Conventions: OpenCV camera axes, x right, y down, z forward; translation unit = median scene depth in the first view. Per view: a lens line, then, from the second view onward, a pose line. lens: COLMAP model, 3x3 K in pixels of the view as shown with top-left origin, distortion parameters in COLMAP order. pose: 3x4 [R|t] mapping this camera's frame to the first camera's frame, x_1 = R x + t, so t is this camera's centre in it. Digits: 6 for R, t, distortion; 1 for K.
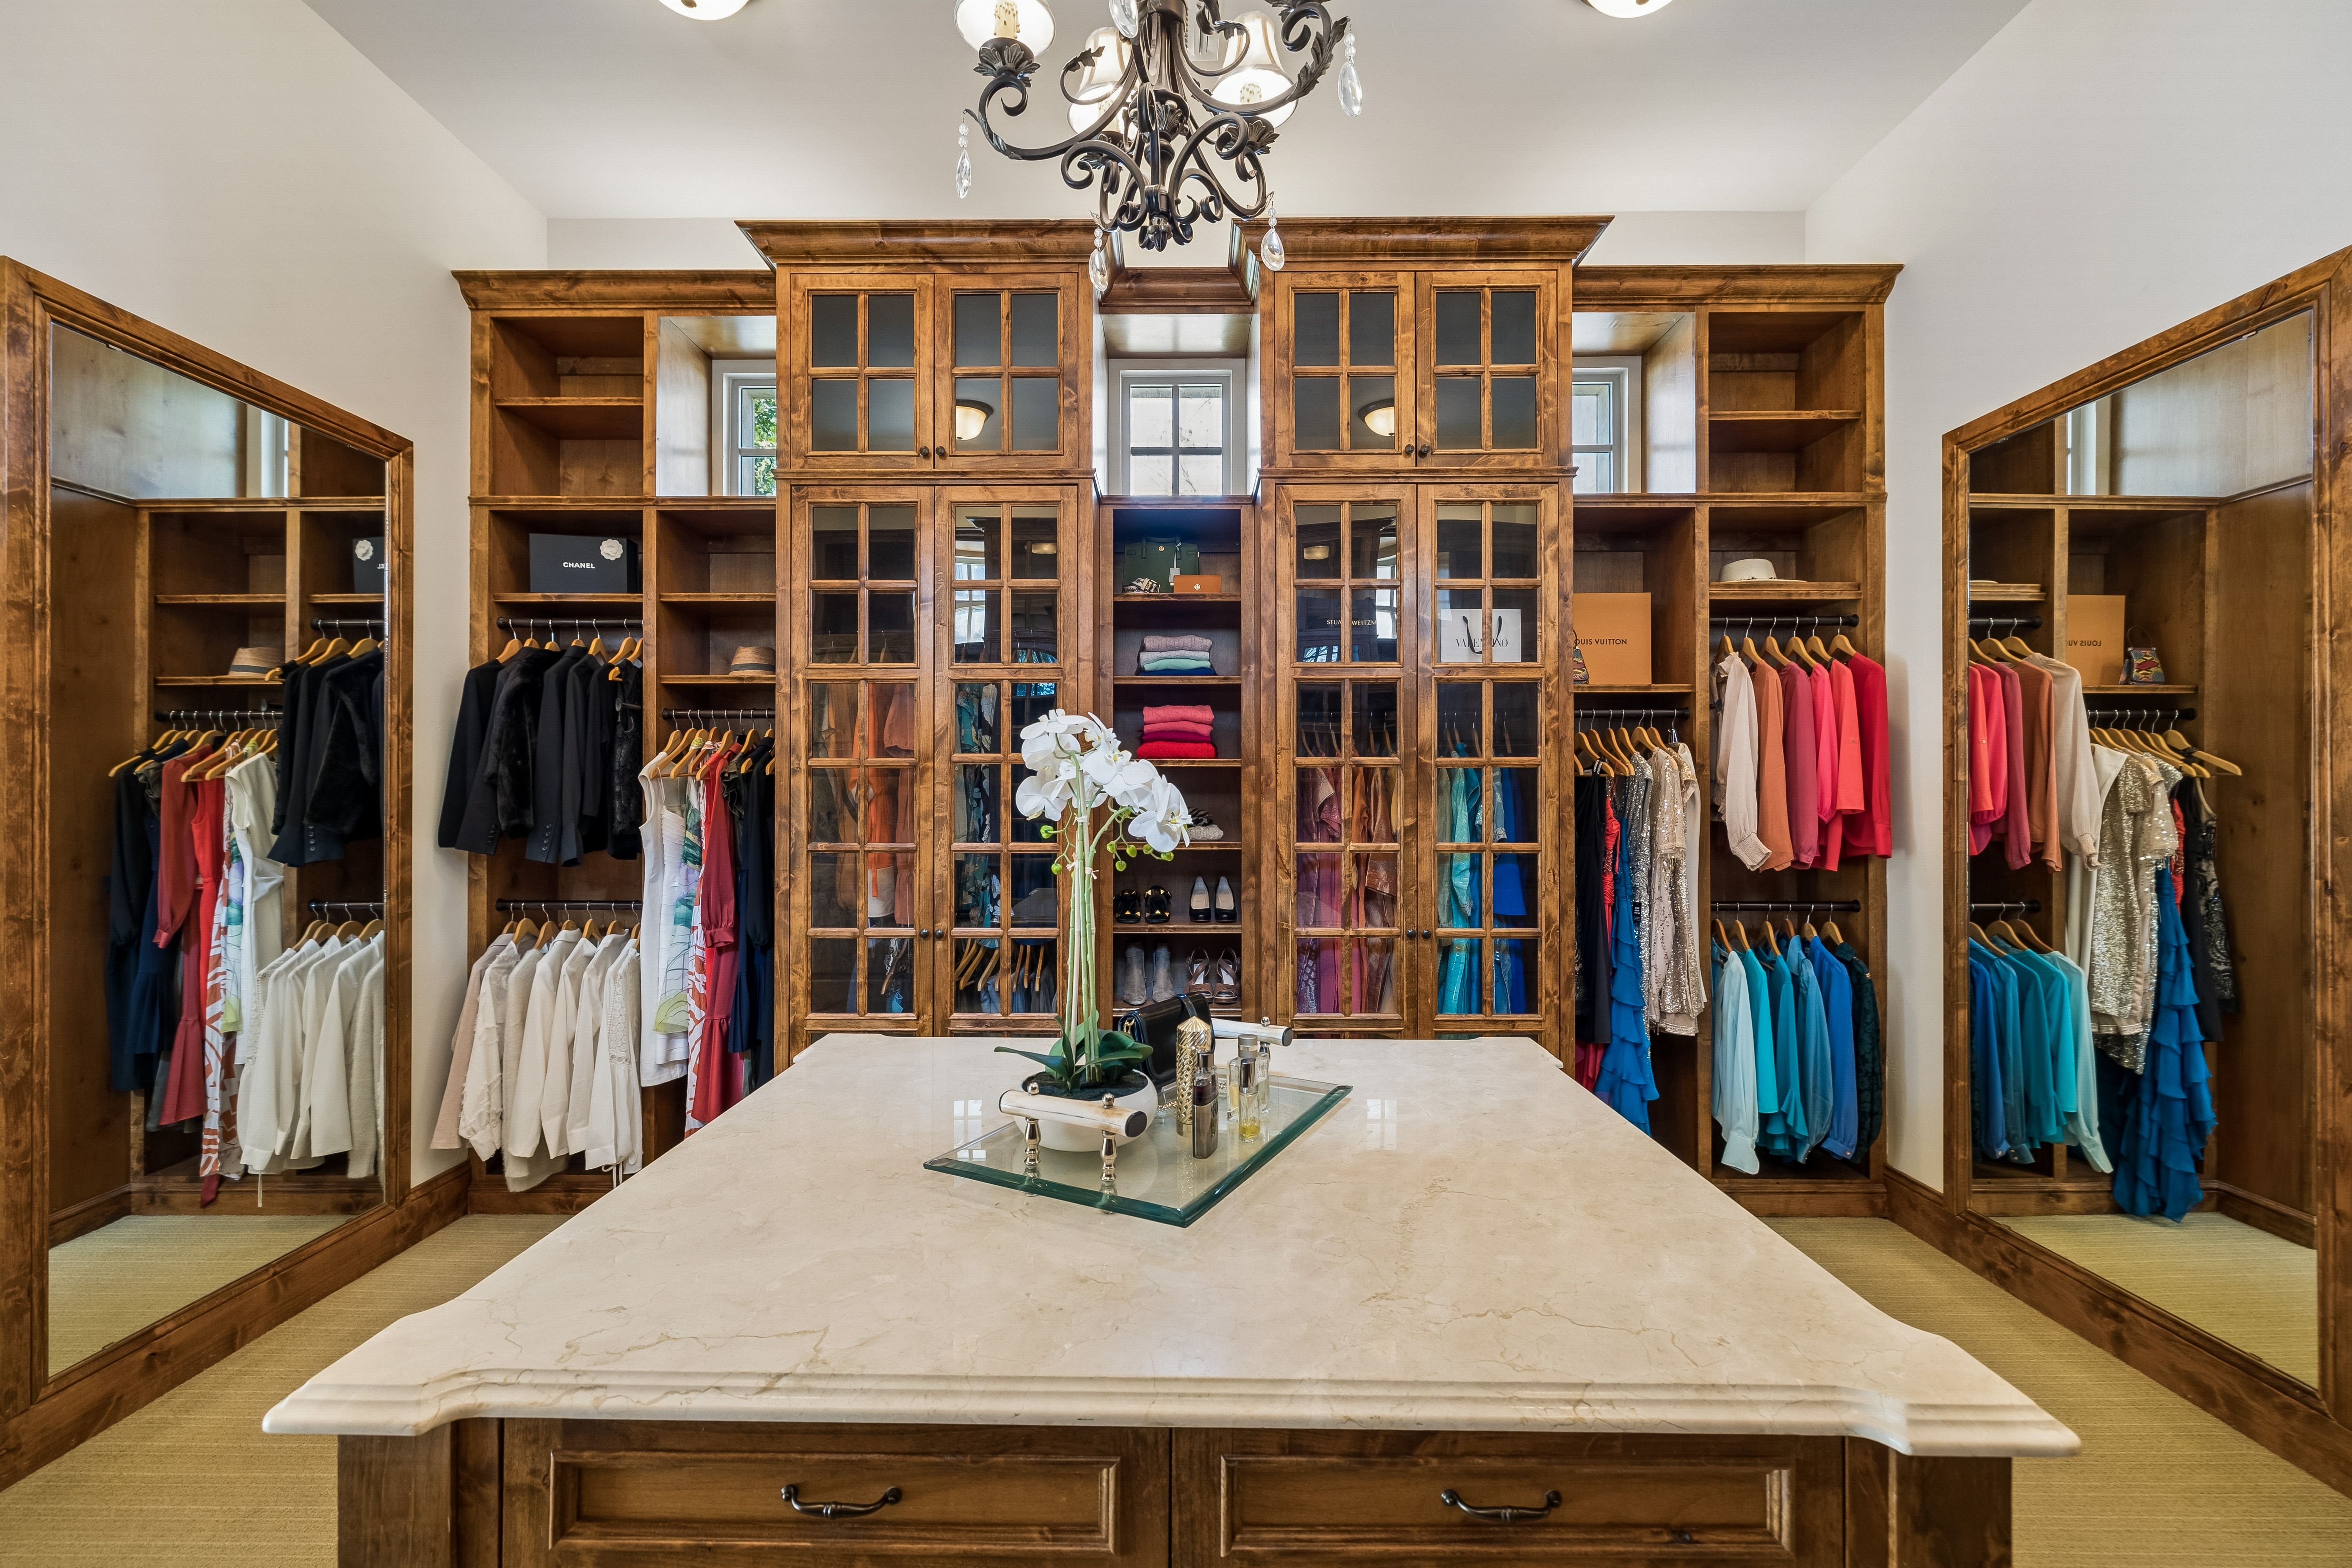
lens RADIAL K [[954.7, 0, 1171.9], [0, 954.7, 785.5], [0, 0, 1]] dist [-0.000098, -0.000151]
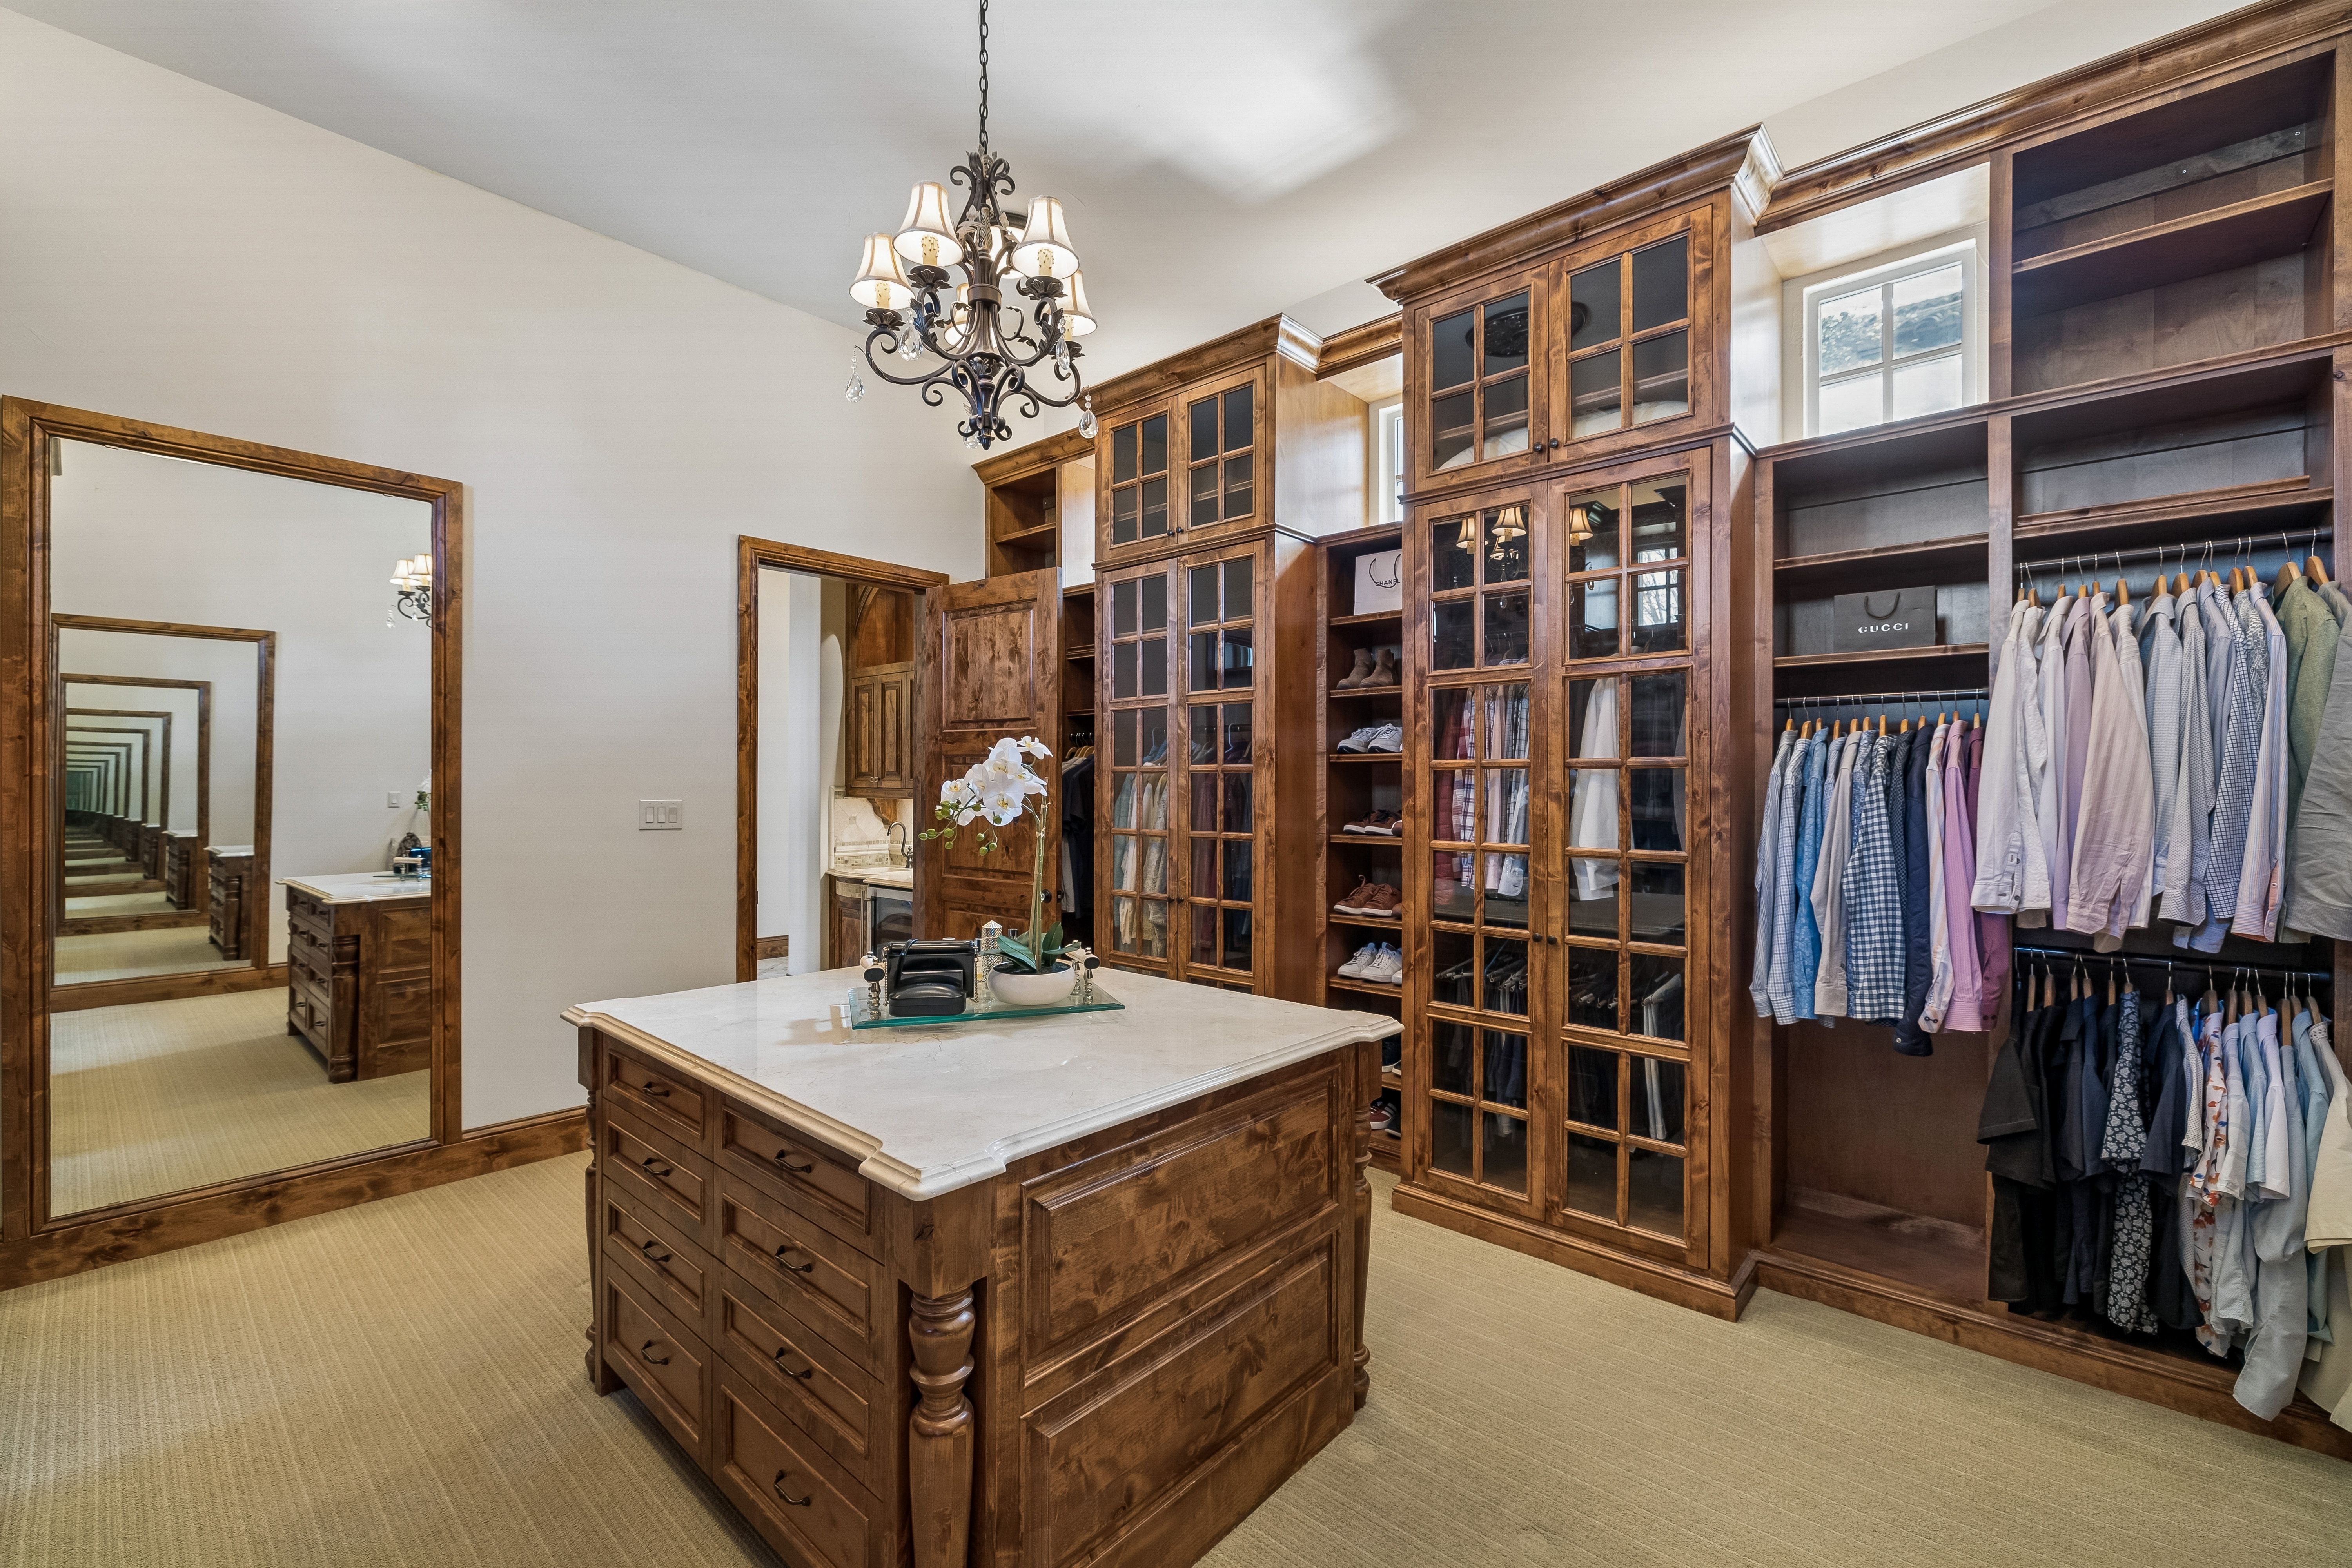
lens RADIAL K [[954.7, 0, 1154.7], [0, 954.7, 786.8], [0, 0, 1]] dist [-0.000098, -0.000151]
pose [[0.754513, 0.000479, -0.656285, 0.125350], [-0.000412, 1.000000, 0.000256, -0.000112], [0.656285, 0.000077, 0.754513, -0.001450]]
